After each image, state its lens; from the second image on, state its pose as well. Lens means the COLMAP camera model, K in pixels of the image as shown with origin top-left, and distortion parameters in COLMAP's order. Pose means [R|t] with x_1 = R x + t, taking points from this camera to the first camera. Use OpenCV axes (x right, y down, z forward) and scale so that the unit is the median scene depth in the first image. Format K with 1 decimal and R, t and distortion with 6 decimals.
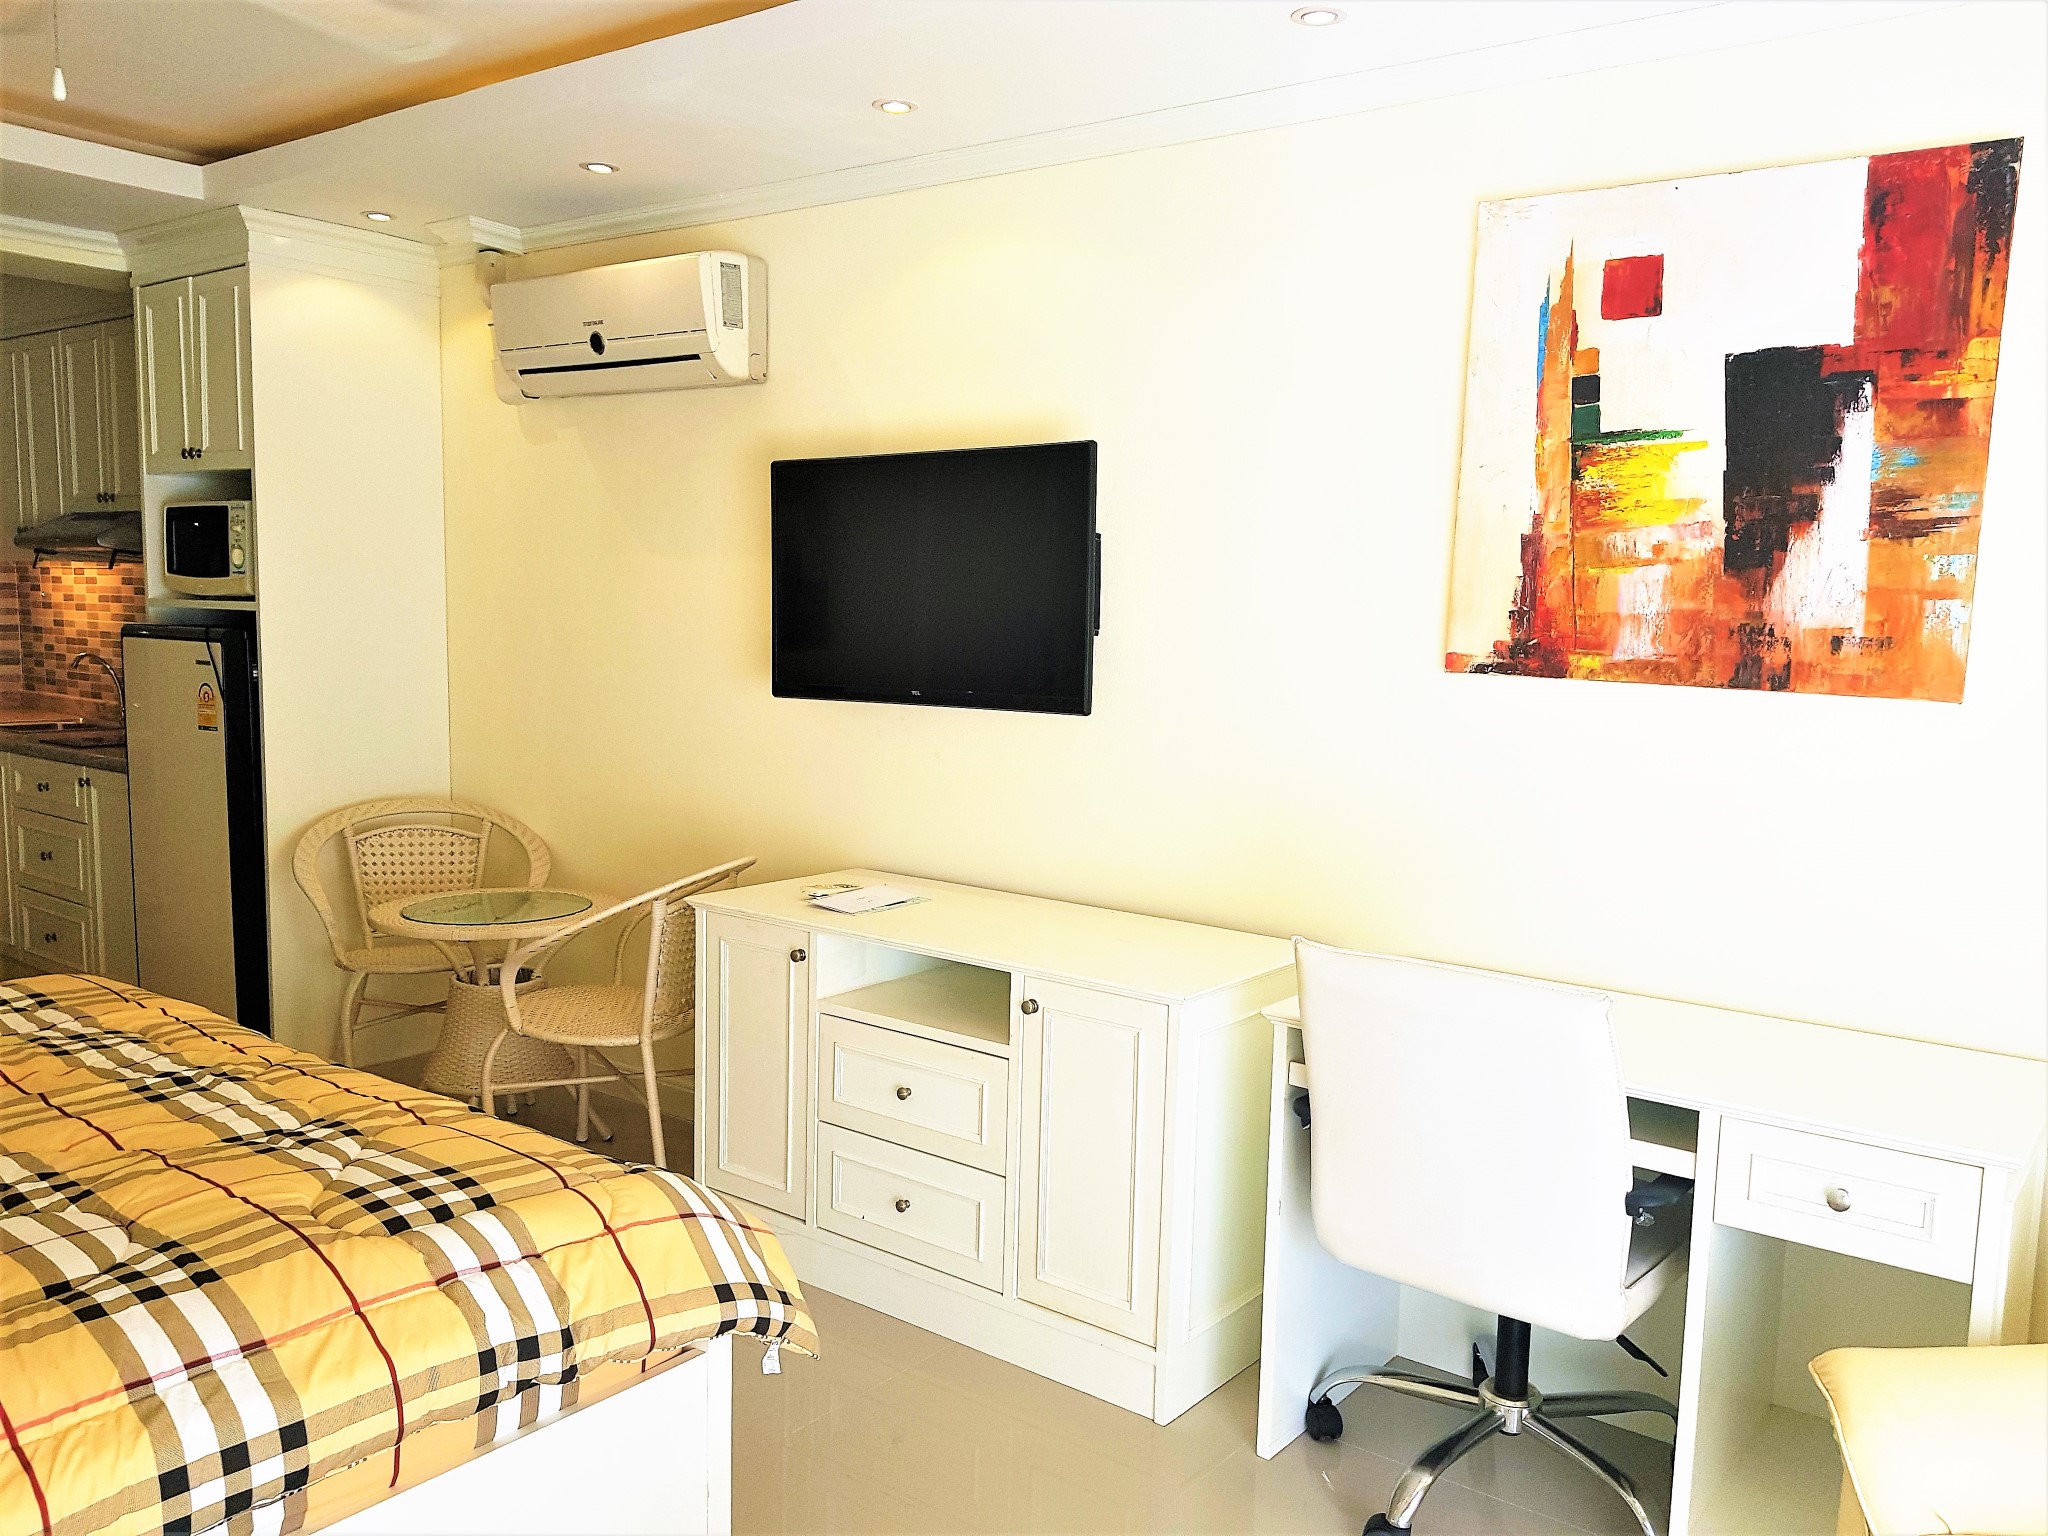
lens RADIAL K [[1602.8, 0, 1024.4], [0, 1602.8, 774.0], [0, 0, 1]] dist [0.044195, -0.076844]
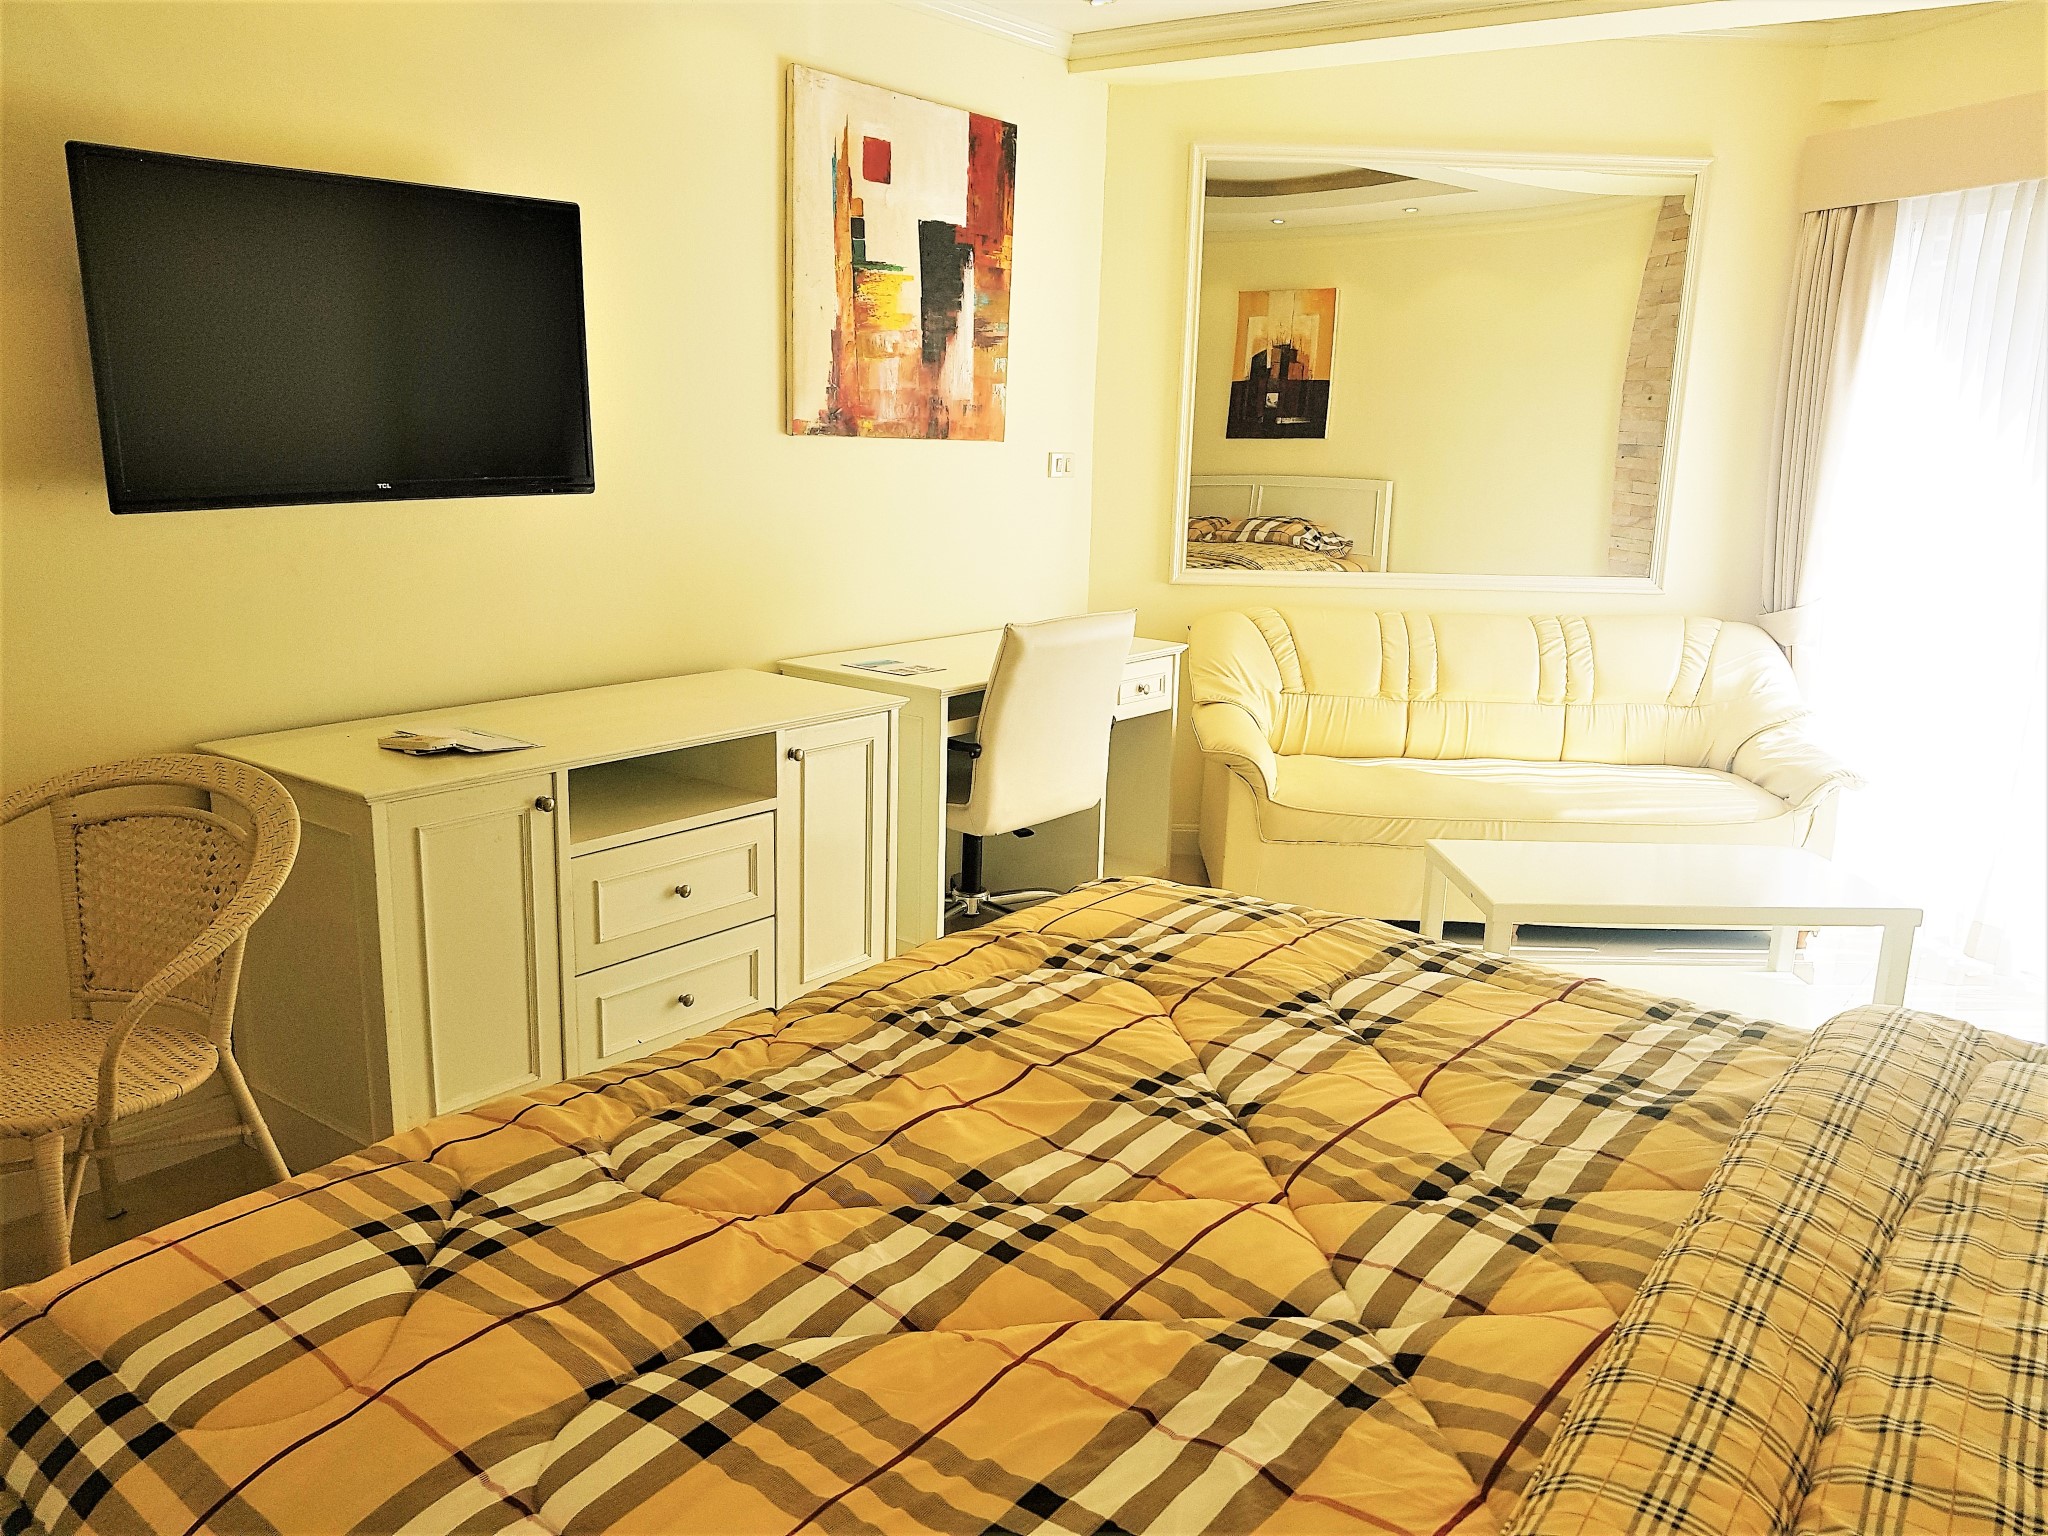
lens RADIAL K [[1602.8, 0, 1033.2], [0, 1602.8, 758.5], [0, 0, 1]] dist [0.044195, -0.076844]
pose [[-0.003072, -0.231133, 0.972917, -1.189035], [0.081294, 0.969644, 0.230612, -0.104878], [-0.996685, 0.079801, 0.015811, 0.902506]]
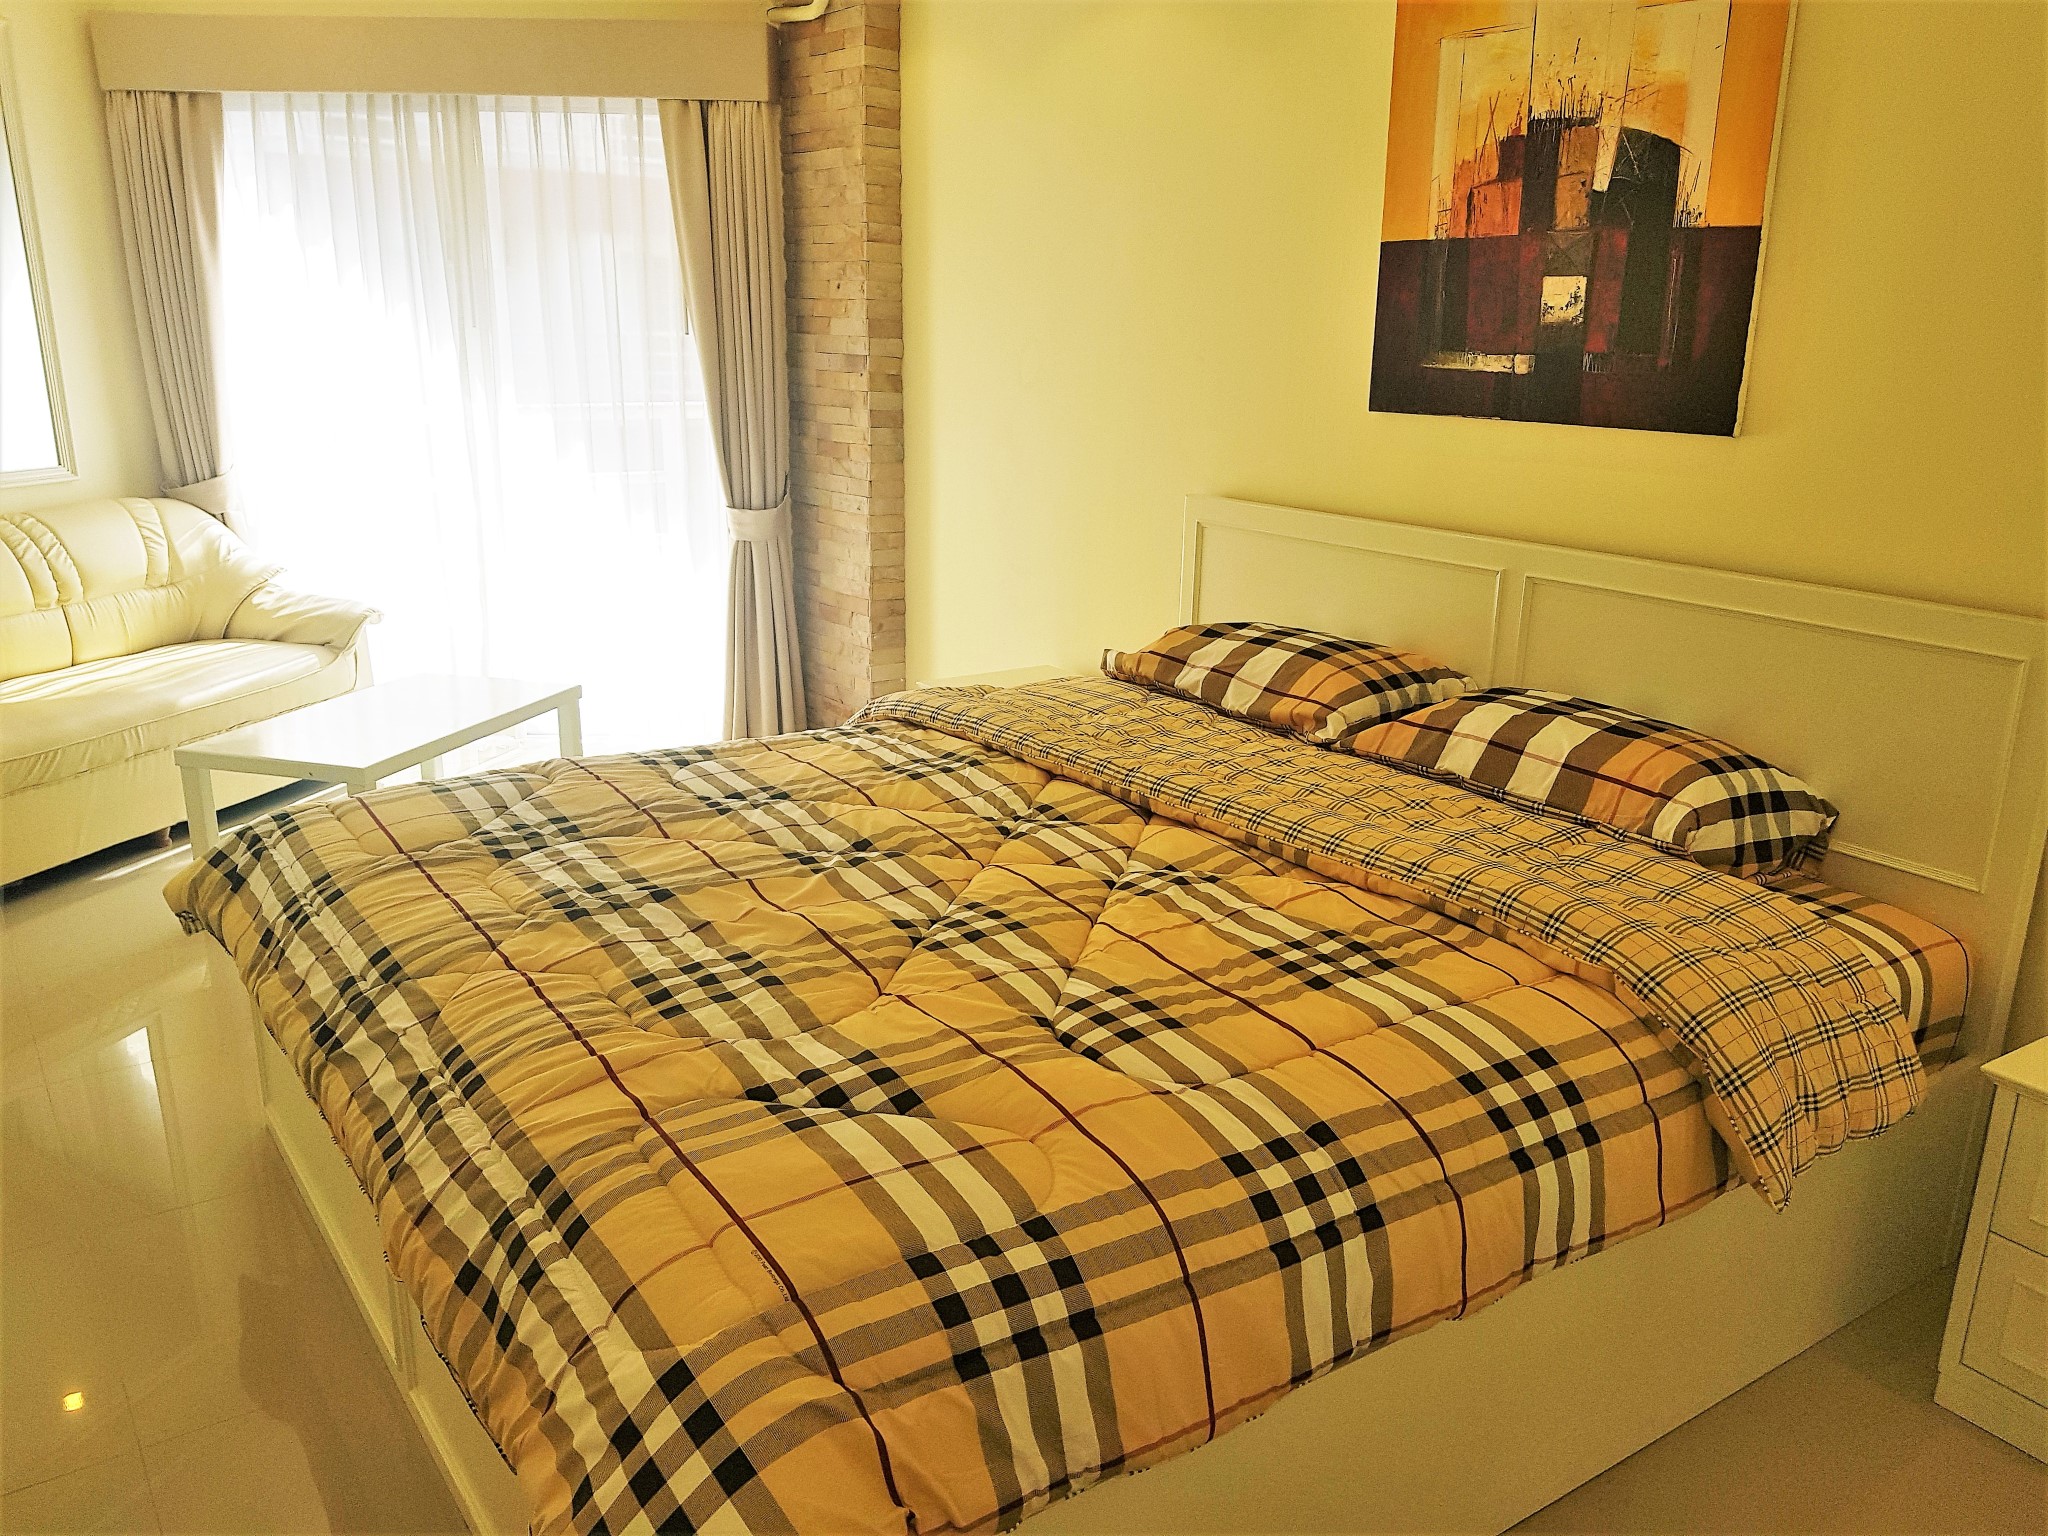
lens RADIAL K [[1602.8, 0, 1020.7], [0, 1602.8, 827.4], [0, 0, 1]] dist [0.044195, -0.076844]
pose [[-0.950827, -0.130448, 0.280912, -0.937417], [-0.005092, 0.913440, 0.406941, -0.189480], [-0.309681, 0.385501, -0.869188, 1.581488]]
